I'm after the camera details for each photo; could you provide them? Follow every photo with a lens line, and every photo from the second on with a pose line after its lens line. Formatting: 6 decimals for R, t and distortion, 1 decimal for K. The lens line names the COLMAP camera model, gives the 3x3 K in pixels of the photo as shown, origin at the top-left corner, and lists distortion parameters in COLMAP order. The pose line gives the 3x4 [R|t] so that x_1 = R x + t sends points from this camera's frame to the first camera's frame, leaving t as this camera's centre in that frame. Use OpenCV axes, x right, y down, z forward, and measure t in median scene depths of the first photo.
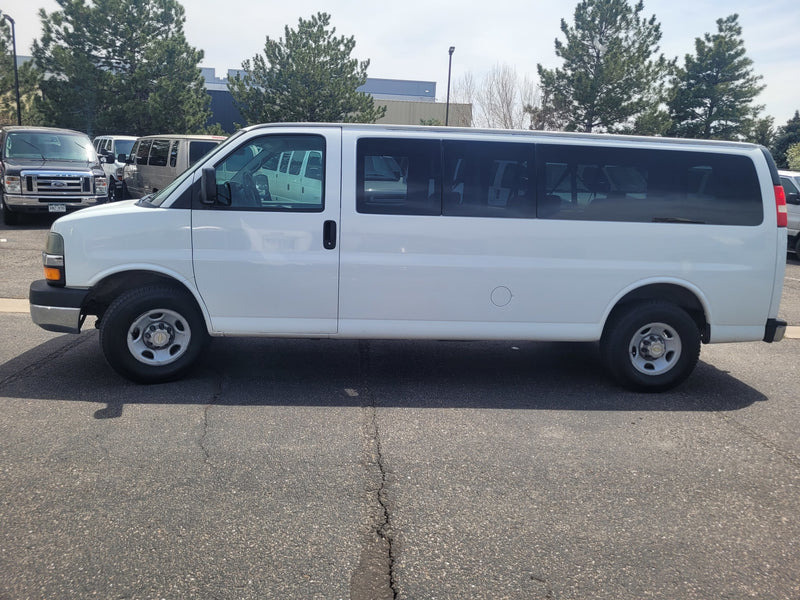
lens RADIAL K [[599.5, 0, 399.9], [0, 599.5, 275.8], [0, 0, 1]] dist [-0.001480, 0.005509]
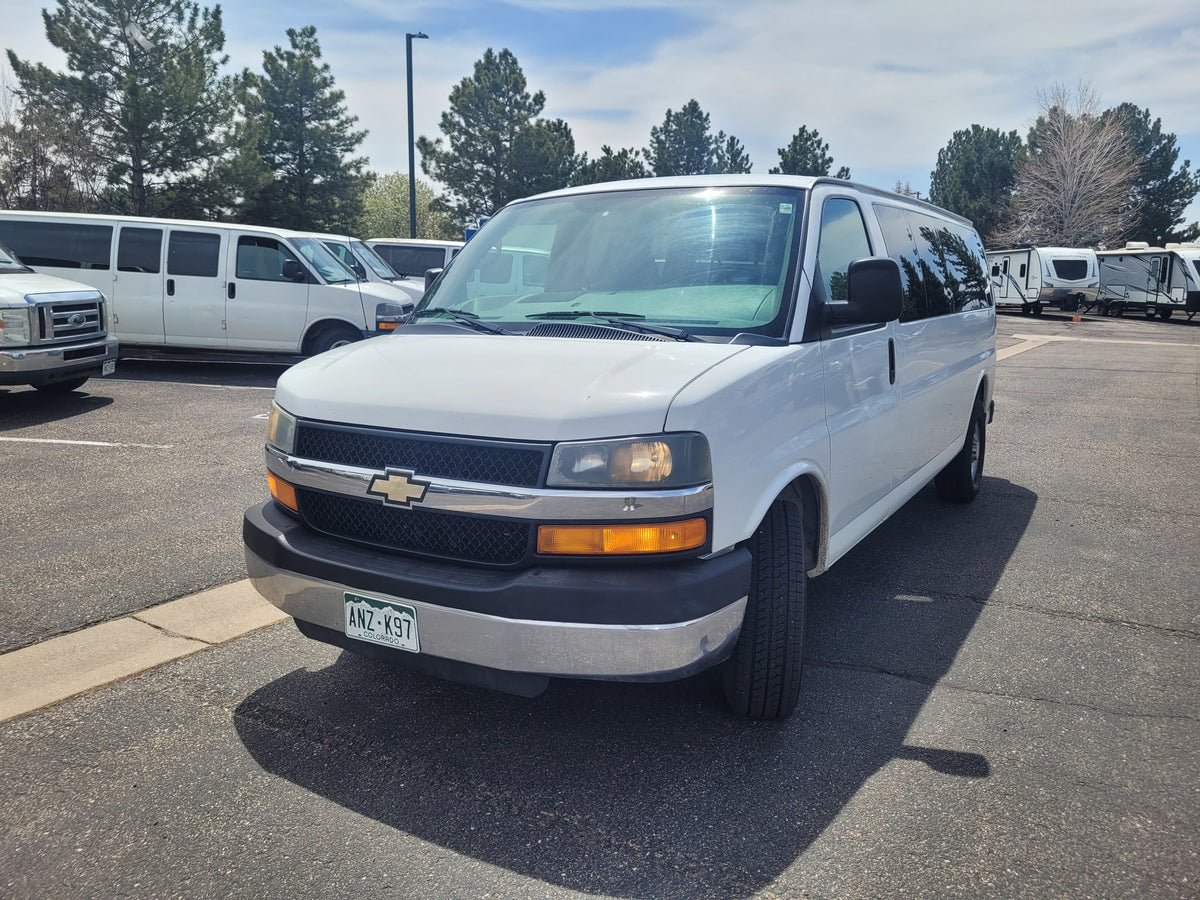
lens RADIAL K [[899.3, 0, 599.8], [0, 899.3, 413.8], [0, 0, 1]] dist [-0.001480, 0.005509]
pose [[0.610352, -0.148599, 0.778067, -0.139391], [0.137412, 0.987217, 0.080752, -0.017976], [-0.780121, 0.057628, 0.622969, 0.087616]]
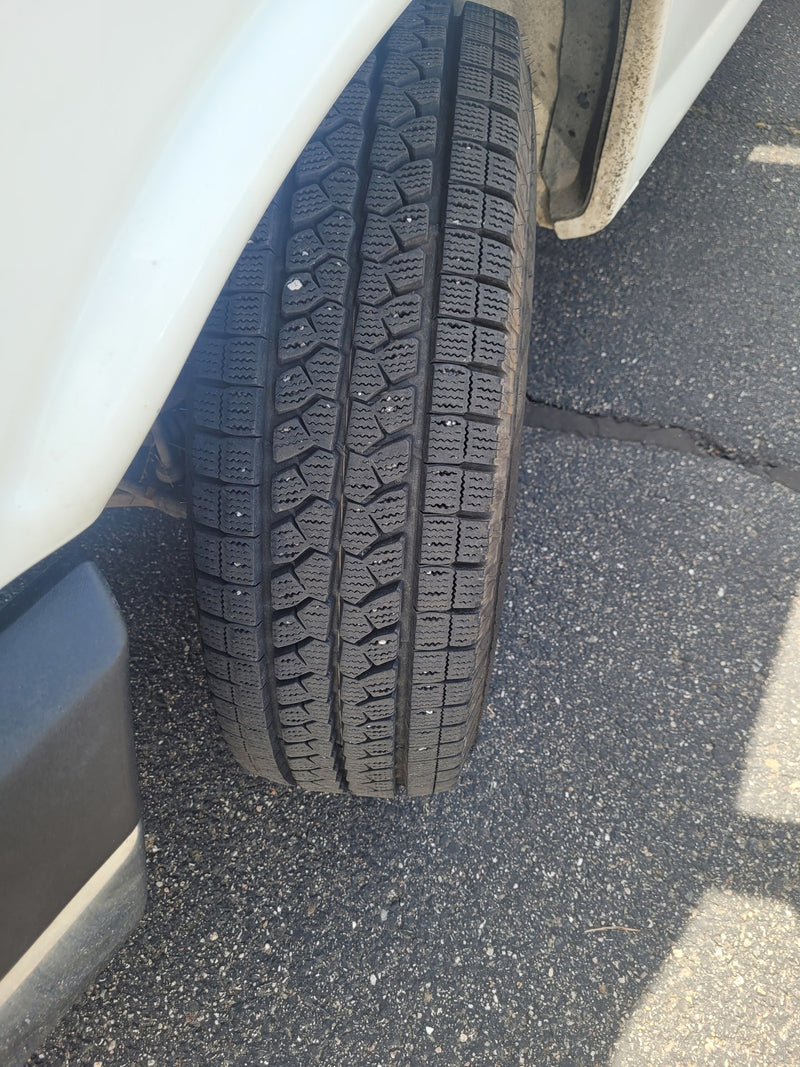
lens RADIAL K [[799.6, 0, 400.0], [0, 799.6, 533.5], [0, 0, 1]] dist [-0.001480, 0.005509]
pose [[0.576780, -0.695142, 0.429072, -0.068946], [0.167488, 0.614717, 0.770760, -0.005045], [-0.799545, -0.372694, 0.470985, 0.121830]]
